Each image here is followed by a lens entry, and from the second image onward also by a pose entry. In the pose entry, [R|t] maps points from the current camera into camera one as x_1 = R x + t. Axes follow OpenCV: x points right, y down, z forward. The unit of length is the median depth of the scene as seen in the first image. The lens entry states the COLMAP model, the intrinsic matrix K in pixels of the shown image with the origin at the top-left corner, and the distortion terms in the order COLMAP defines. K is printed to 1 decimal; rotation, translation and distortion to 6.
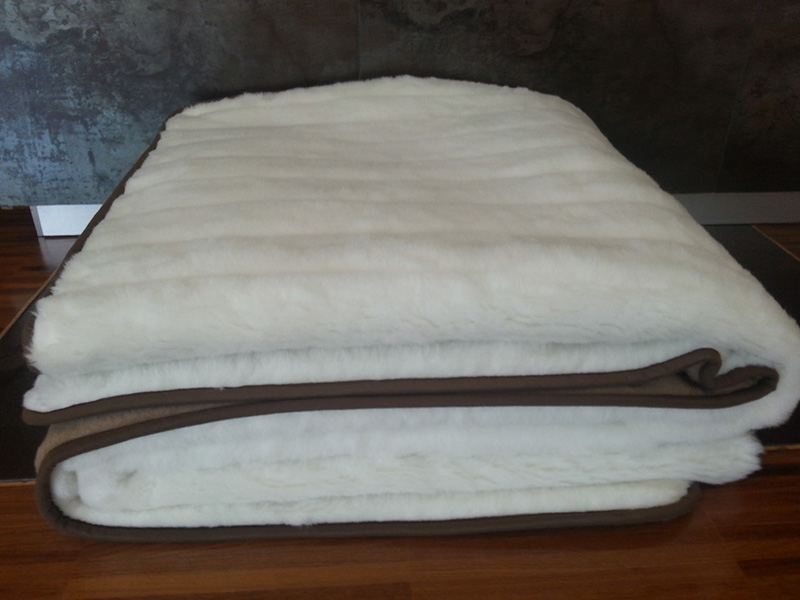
lens RADIAL K [[671.5, 0, 417.2], [0, 671.5, 290.5], [0, 0, 1]] dist [0.046946, -0.088235]
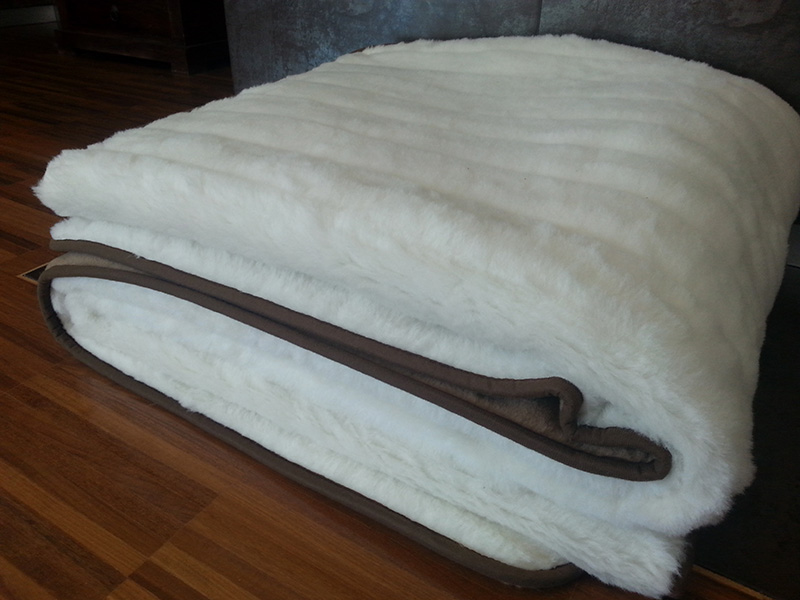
lens RADIAL K [[671.5, 0, 406.9], [0, 671.5, 297.0], [0, 0, 1]] dist [0.046946, -0.088235]
pose [[0.802019, 0.288815, -0.522830, 0.405832], [-0.280601, 0.954905, 0.097057, -0.015944], [0.527284, 0.068865, 0.846894, 0.169490]]
